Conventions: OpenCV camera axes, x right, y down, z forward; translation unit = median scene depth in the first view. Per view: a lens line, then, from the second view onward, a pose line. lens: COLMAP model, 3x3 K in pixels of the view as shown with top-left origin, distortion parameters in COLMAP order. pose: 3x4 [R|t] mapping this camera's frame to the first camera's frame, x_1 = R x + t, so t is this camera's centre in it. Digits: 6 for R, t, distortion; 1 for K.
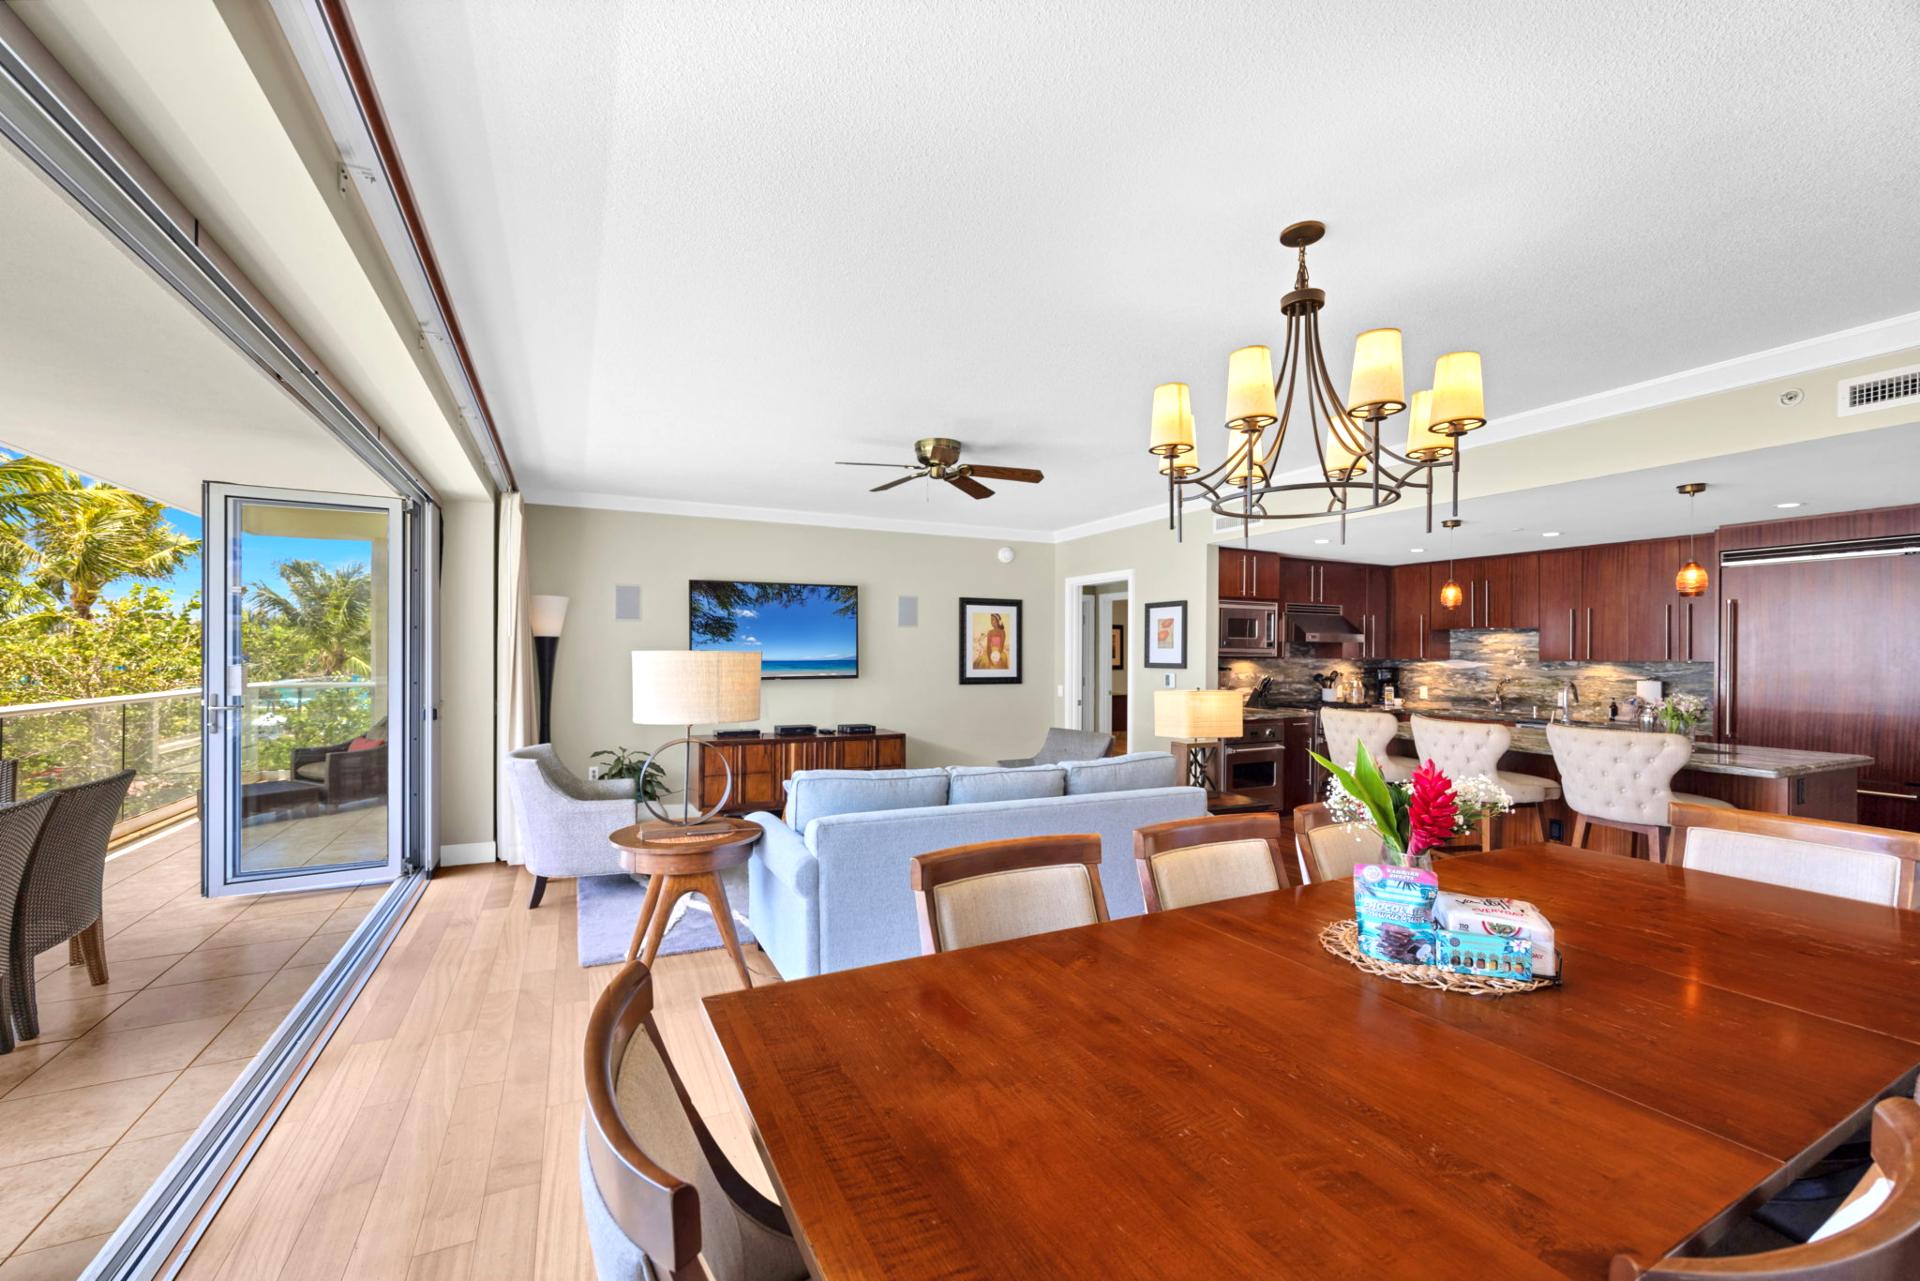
lens RADIAL K [[766.6, 0, 961.7], [0, 766.6, 651.3], [0, 0, 1]] dist [0.000255, -0.000063]
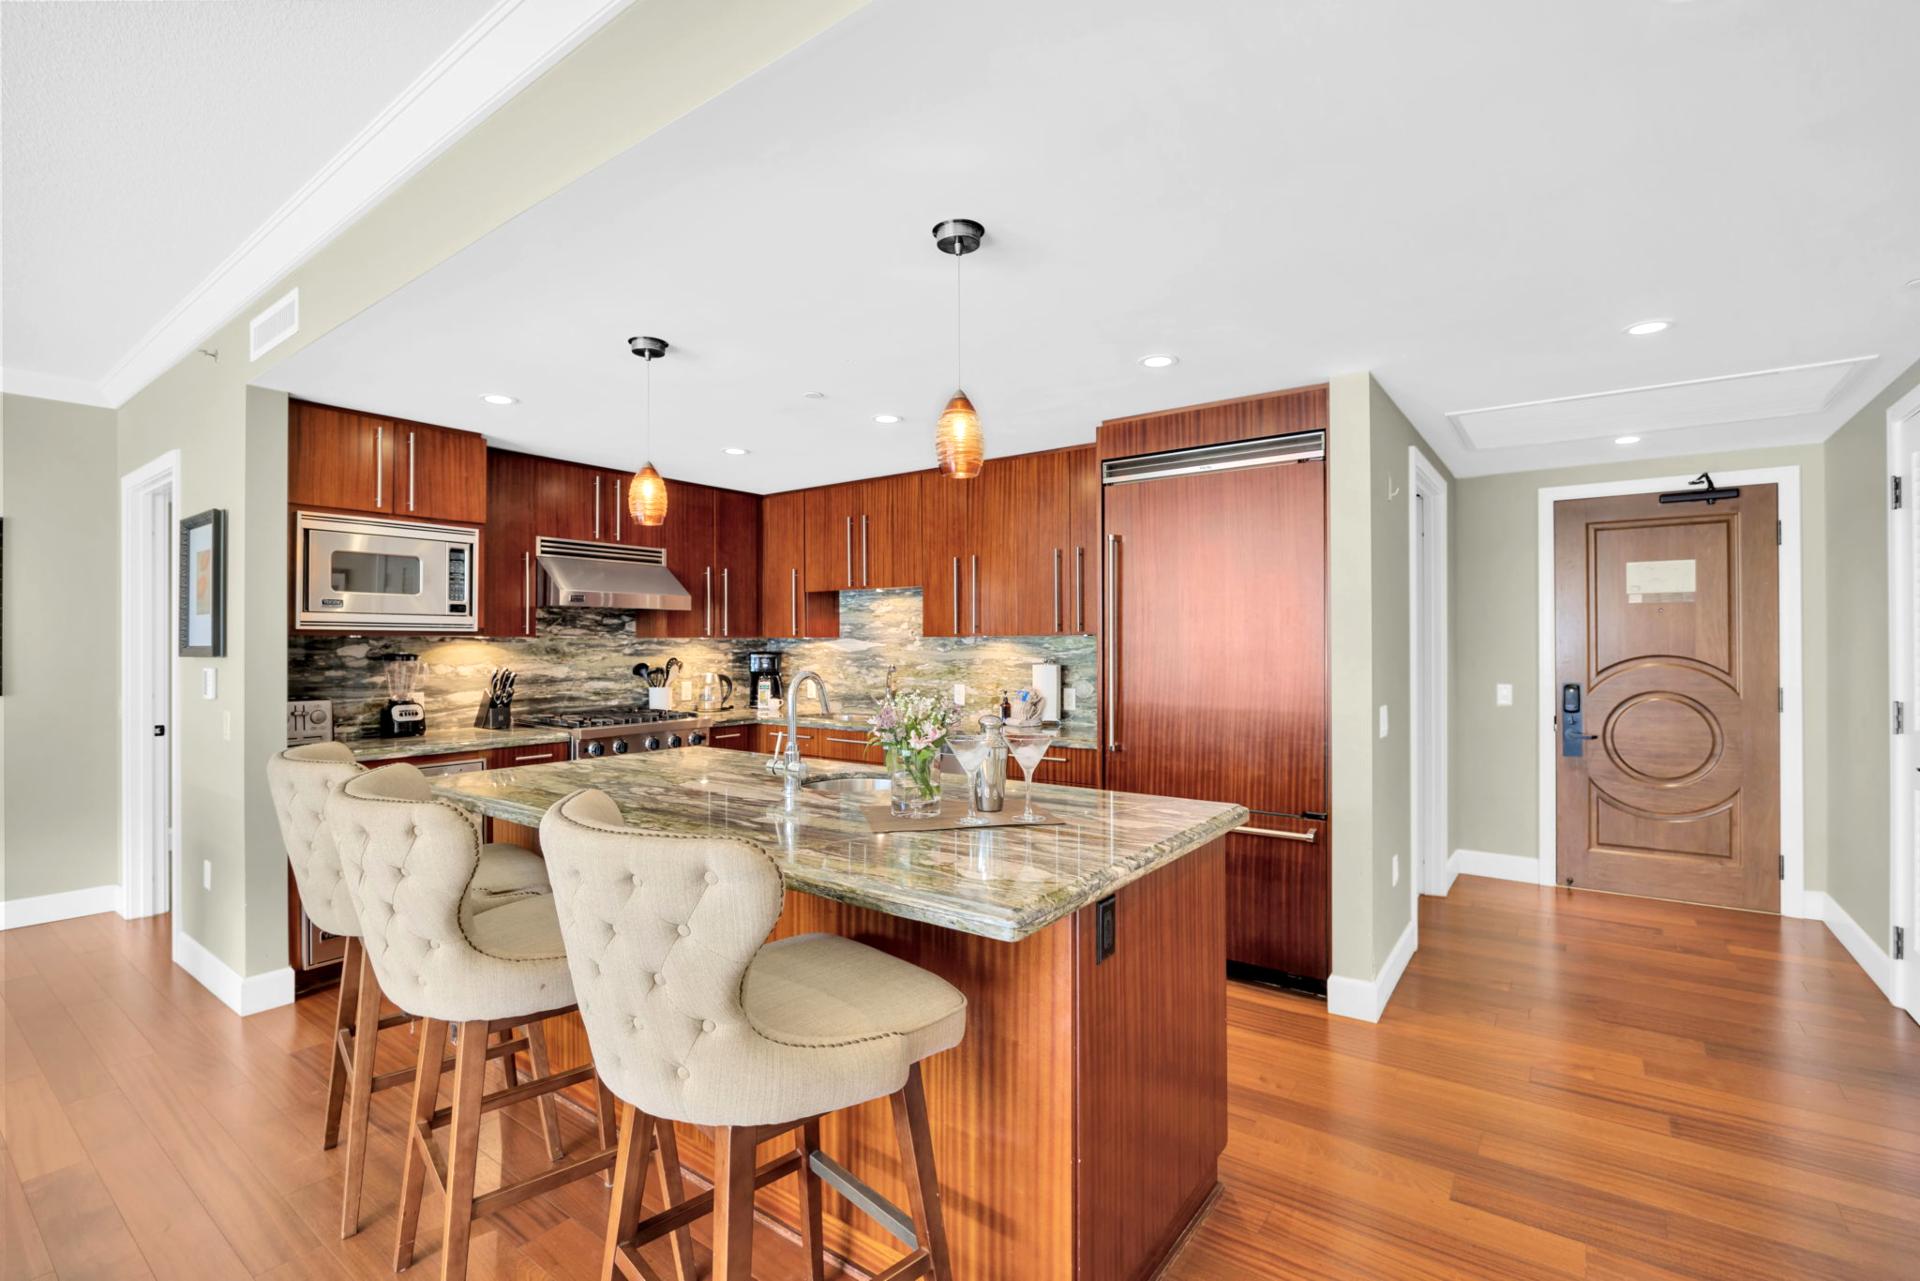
lens RADIAL K [[858.9, 0, 953.4], [0, 858.9, 641.5], [0, 0, 1]] dist [-0.018115, 0.001450]
pose [[0.883957, -0.006810, 0.467518, 0.397115], [0.007178, 0.999974, 0.000994, 0.014326], [-0.467512, 0.002478, 0.883983, 0.311635]]
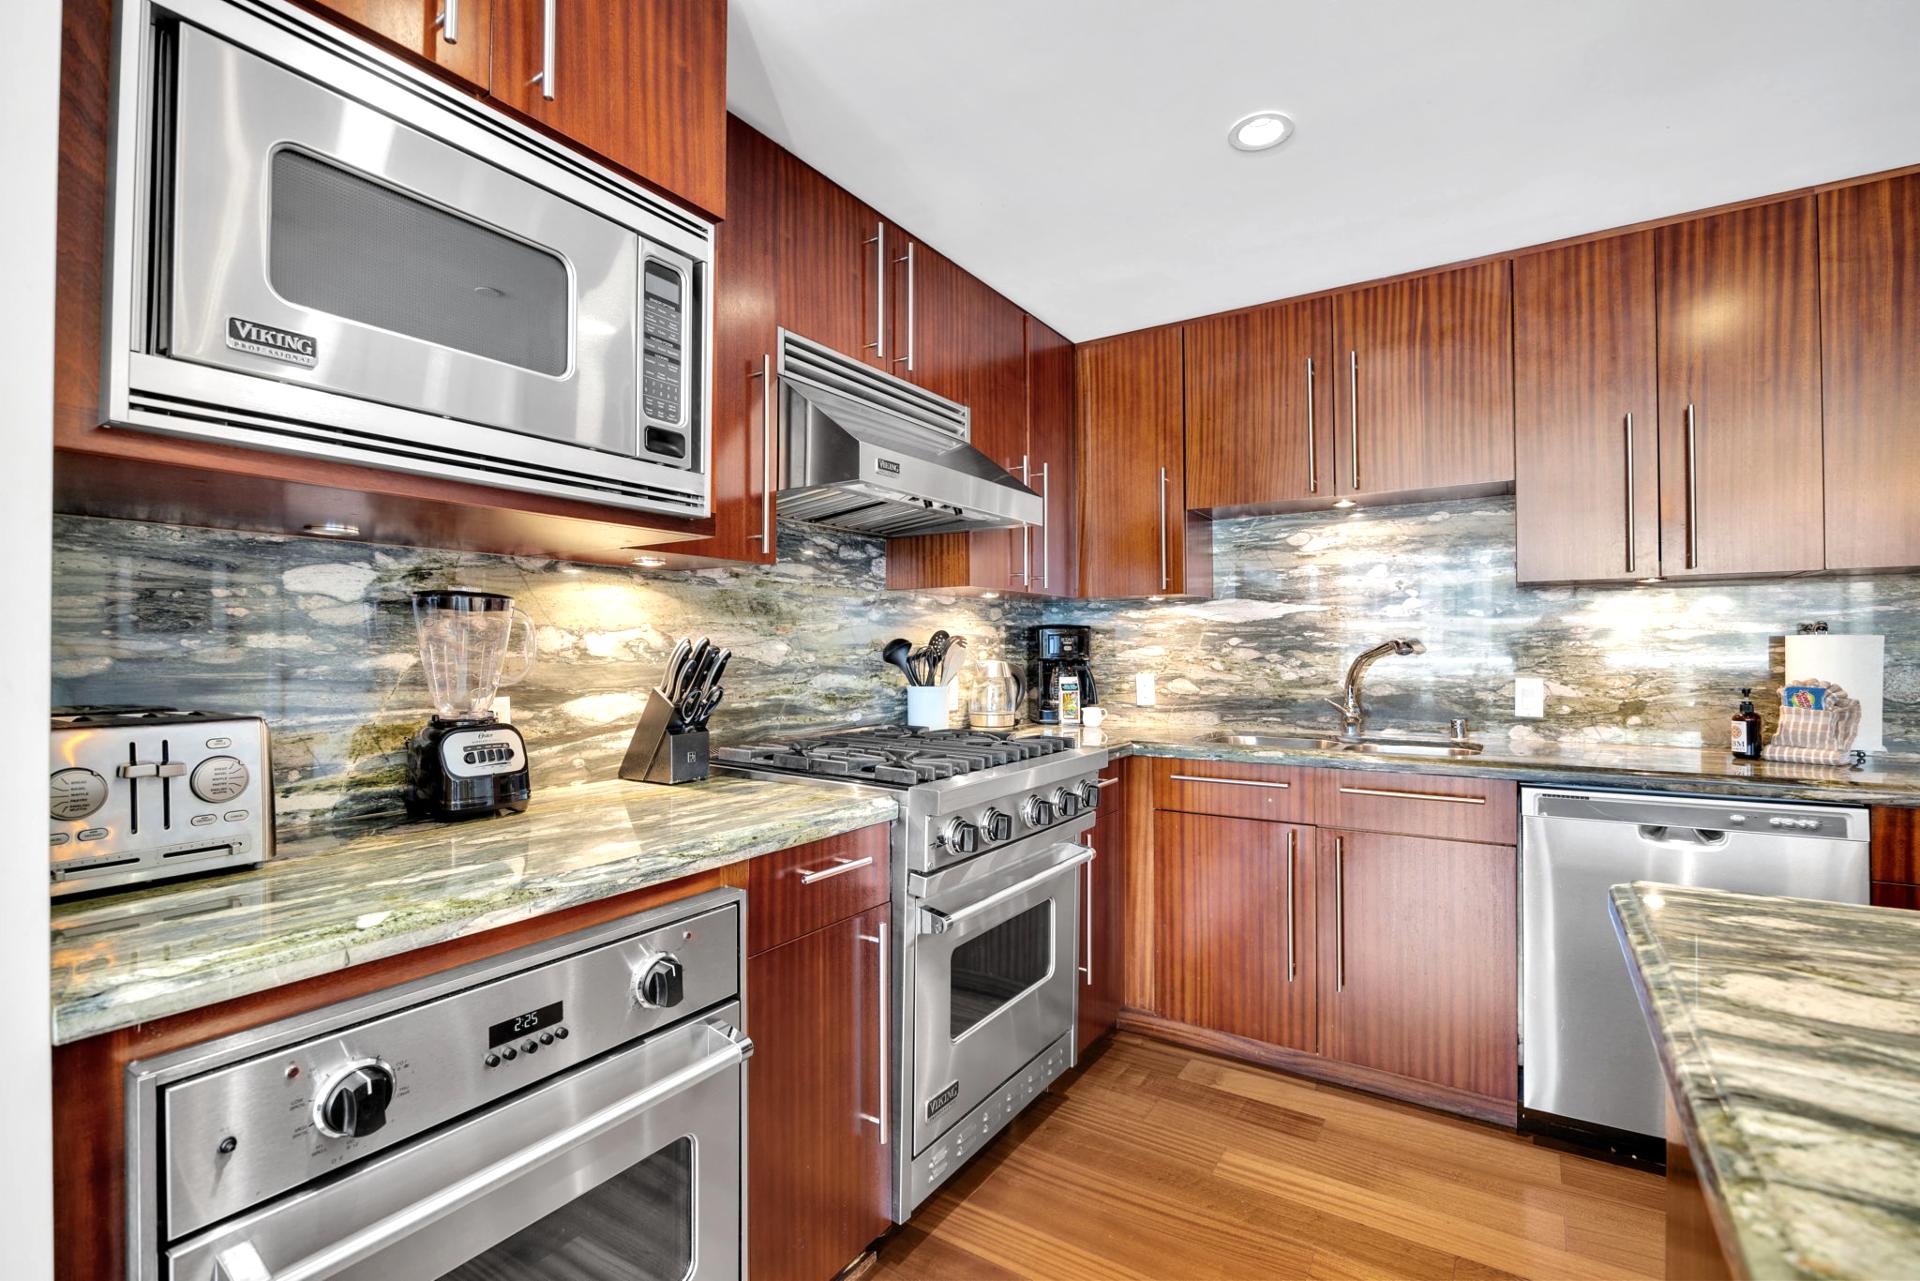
lens RADIAL K [[858.9, 0, 967.4], [0, 858.9, 641.7], [0, 0, 1]] dist [-0.018115, 0.001450]
pose [[0.855389, -0.003440, 0.517974, 0.334393], [0.006597, 0.999969, -0.004253, 0.034522], [-0.517944, 0.007055, 0.855386, 0.743147]]
